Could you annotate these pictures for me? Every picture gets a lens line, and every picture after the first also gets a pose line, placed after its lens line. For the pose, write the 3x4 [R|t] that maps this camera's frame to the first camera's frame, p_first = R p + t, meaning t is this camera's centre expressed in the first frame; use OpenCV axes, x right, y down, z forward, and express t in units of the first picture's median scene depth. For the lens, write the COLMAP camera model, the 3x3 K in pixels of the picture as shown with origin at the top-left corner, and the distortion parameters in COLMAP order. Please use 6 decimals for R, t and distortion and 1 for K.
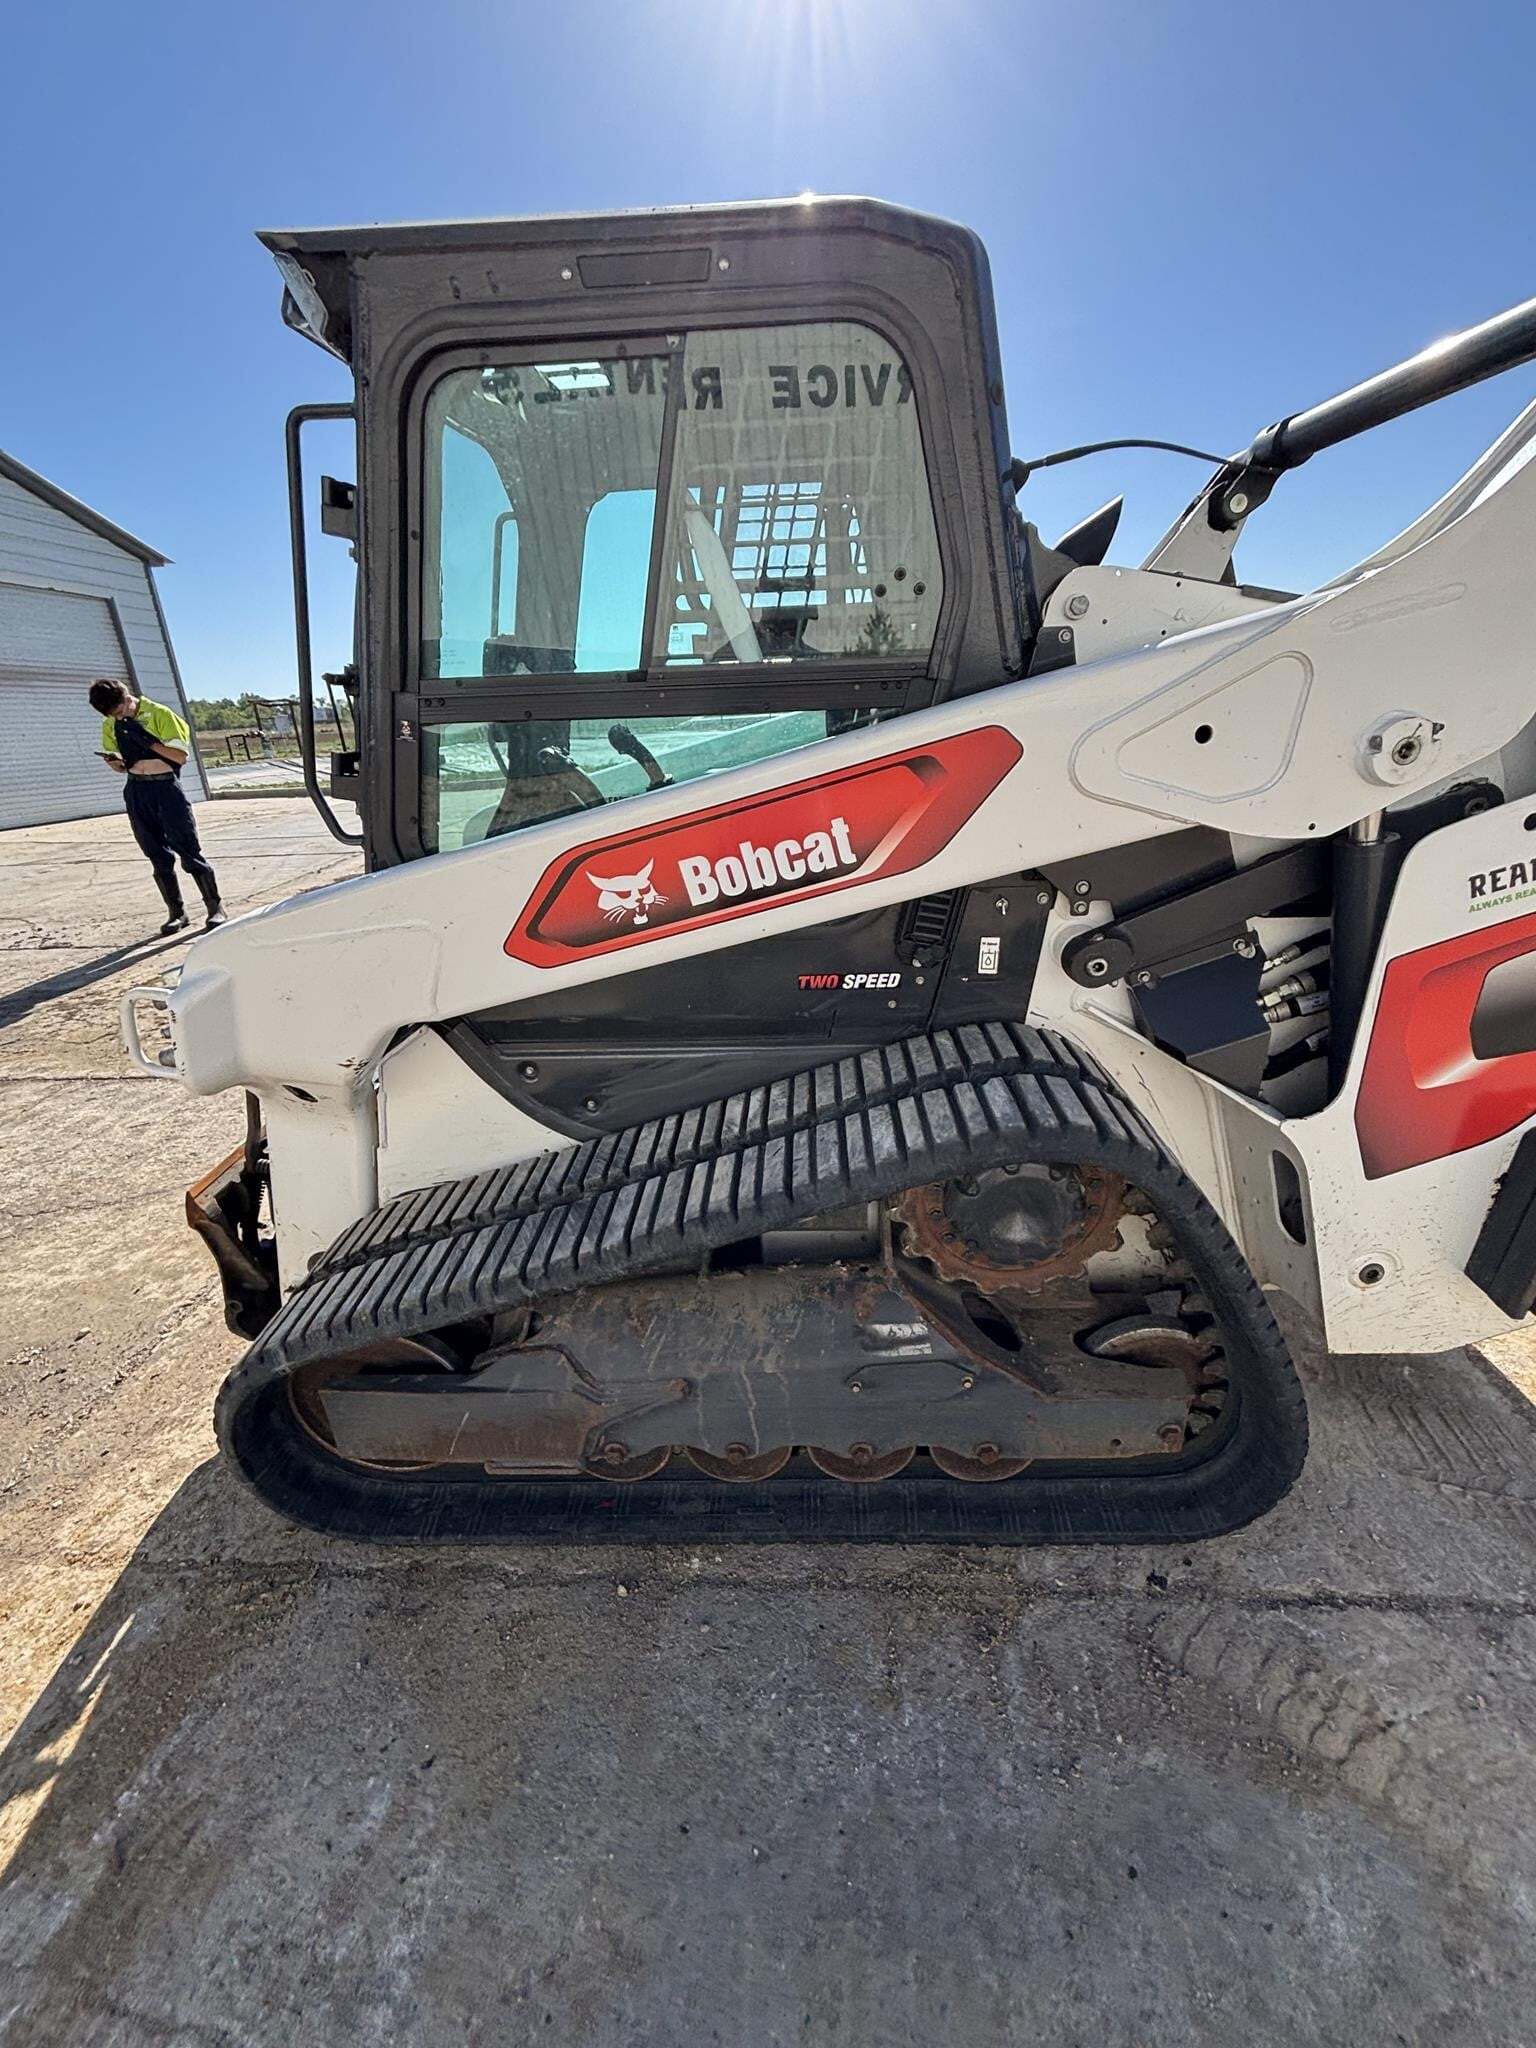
lens RADIAL K [[835.4, 0, 775.1], [0, 835.4, 1022.9], [0, 0, 1]] dist [0.009479, -0.003808]
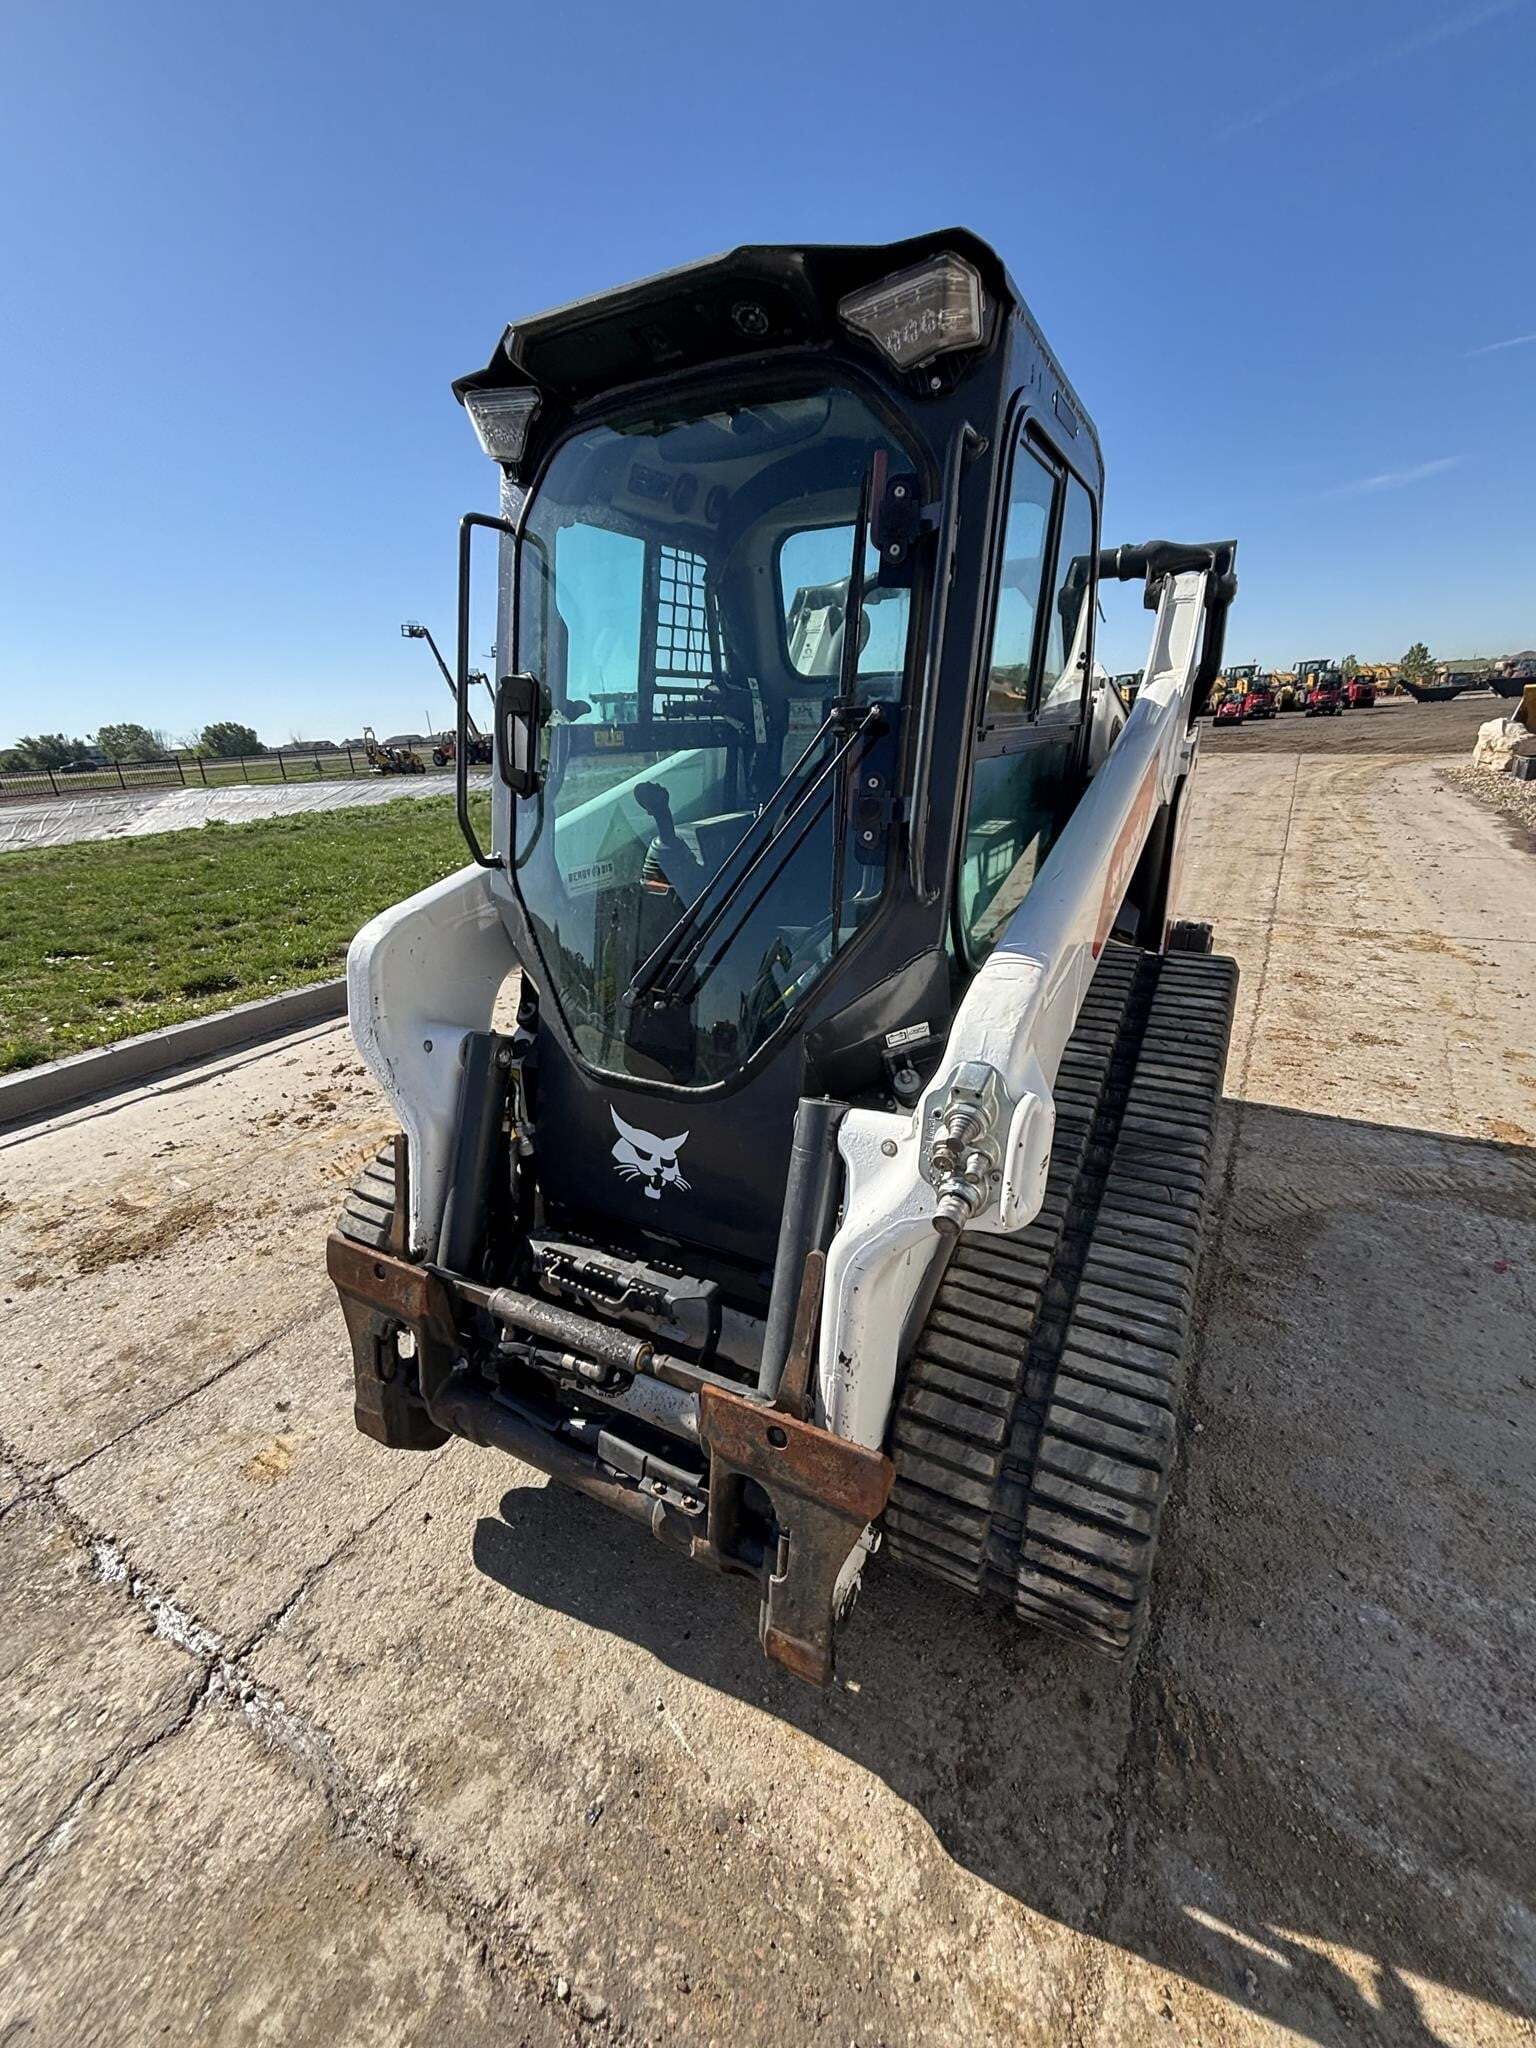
lens RADIAL K [[832.7, 0, 772.5], [0, 832.7, 1023.7], [0, 0, 1]] dist [0.006351, -0.002948]
pose [[0.456658, -0.281652, 0.843881, -1.416614], [0.356604, 0.926975, 0.116413, -0.265459], [-0.815044, 0.247770, 0.523749, 0.750738]]
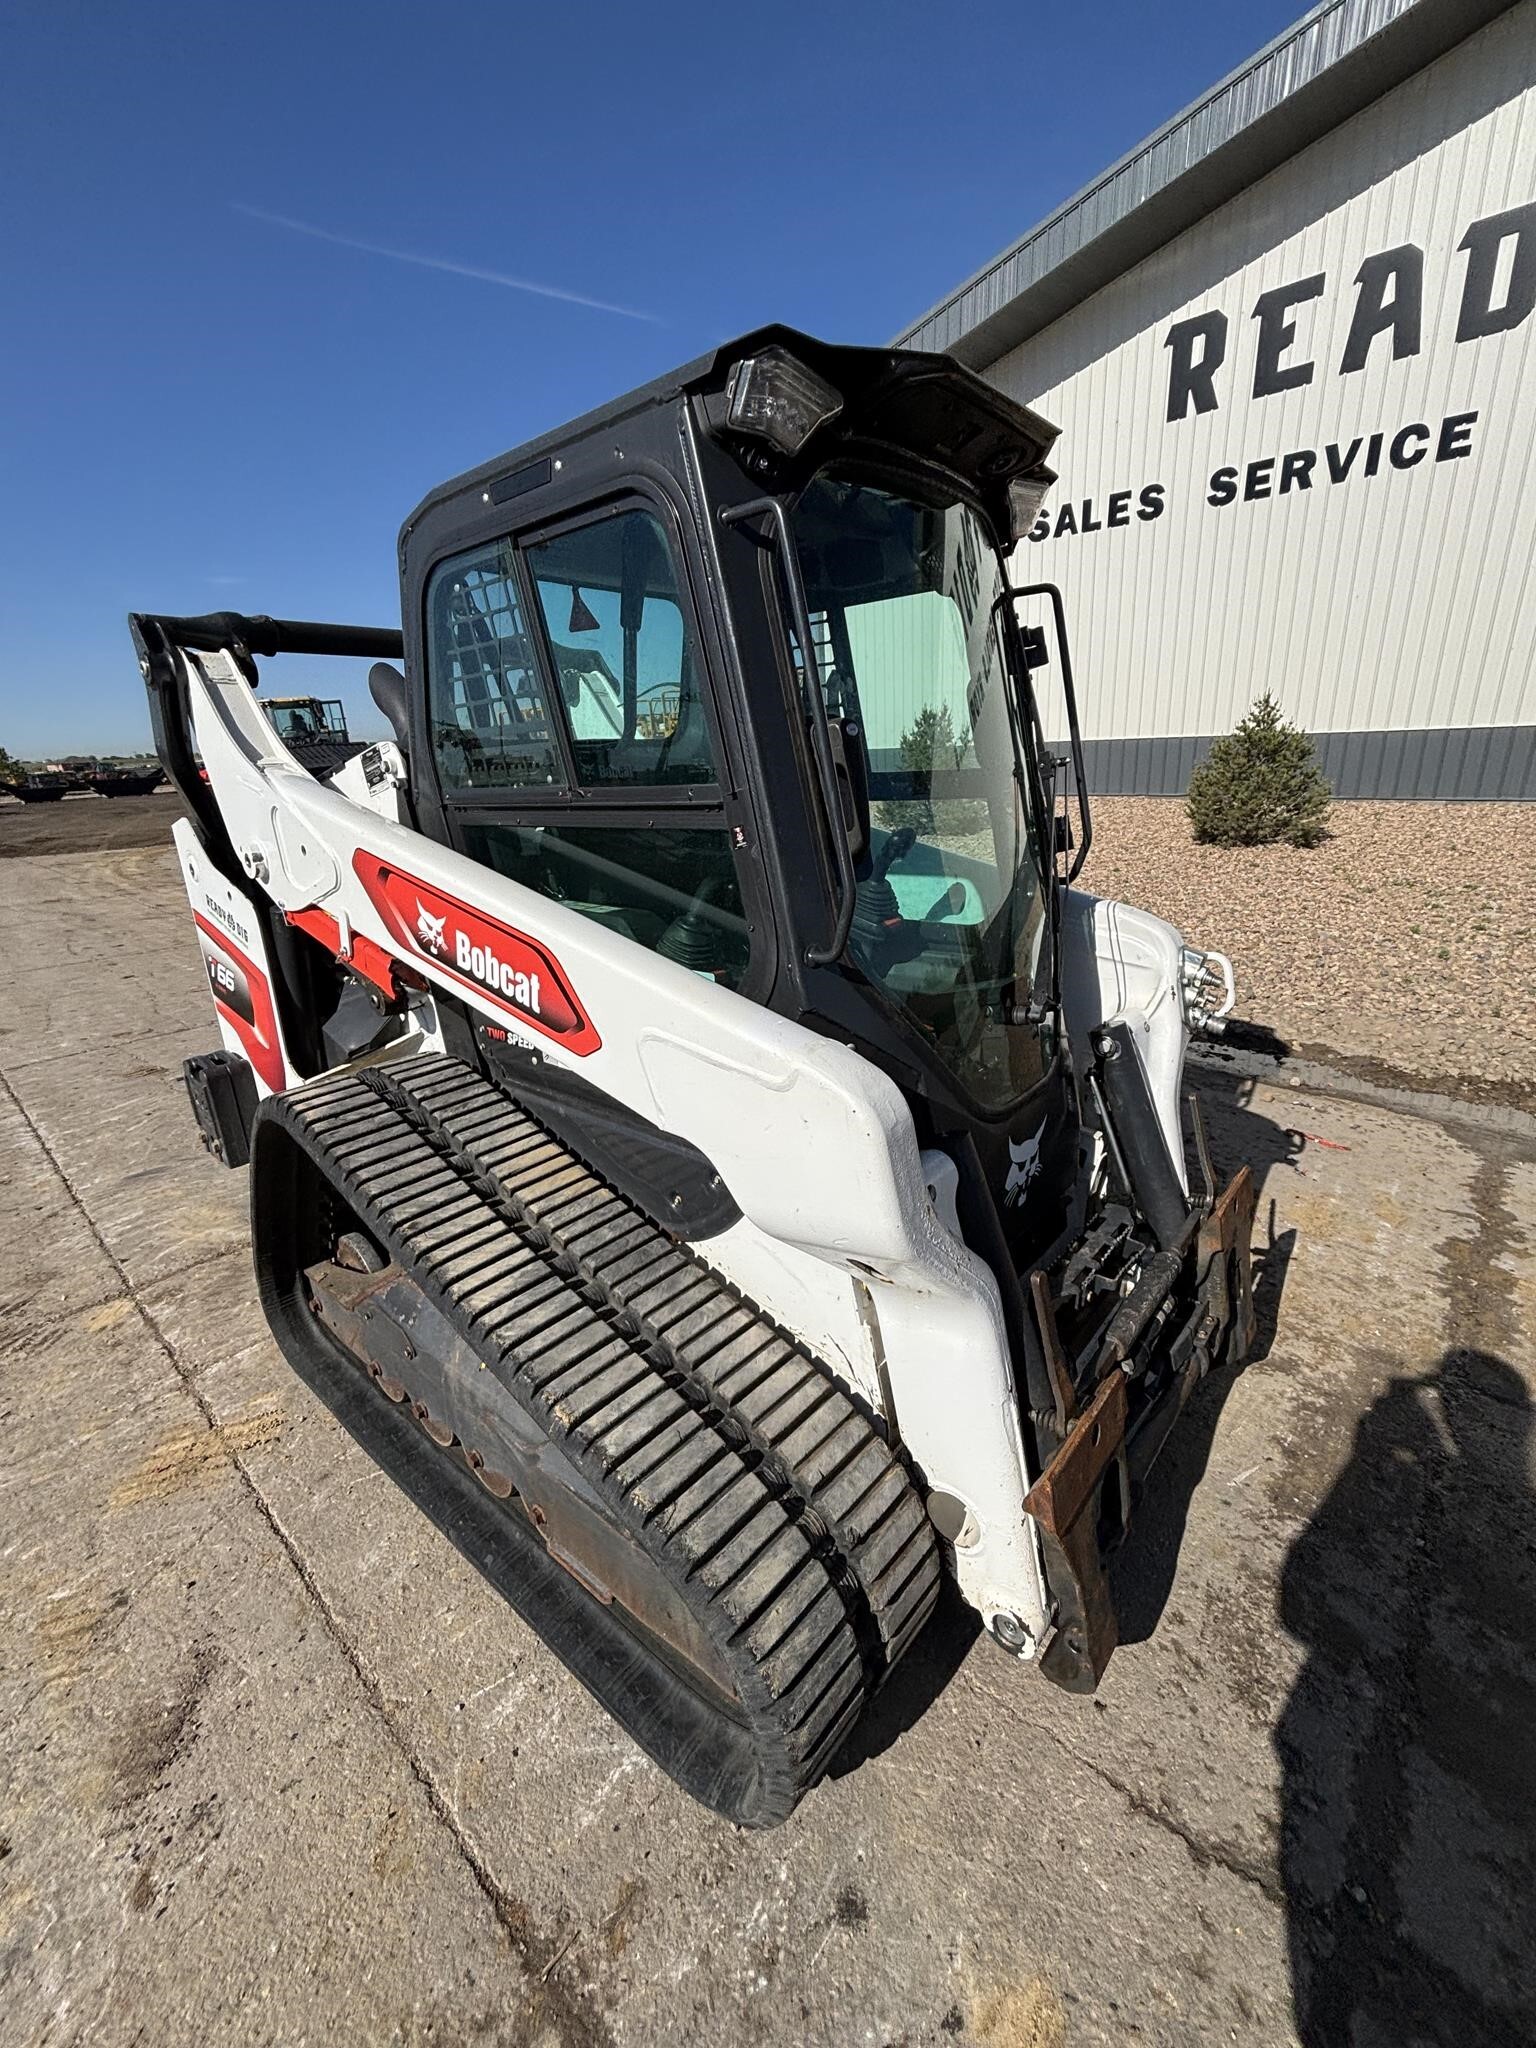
lens RADIAL K [[835.3, 0, 773.2], [0, 835.3, 1025.0], [0, 0, 1]] dist [0.001515, 0.000796]
pose [[-0.776249, -0.117663, 0.619348, -1.046817], [0.308832, 0.785499, 0.536297, -0.936682], [-0.549600, 0.607575, -0.573405, 2.264088]]
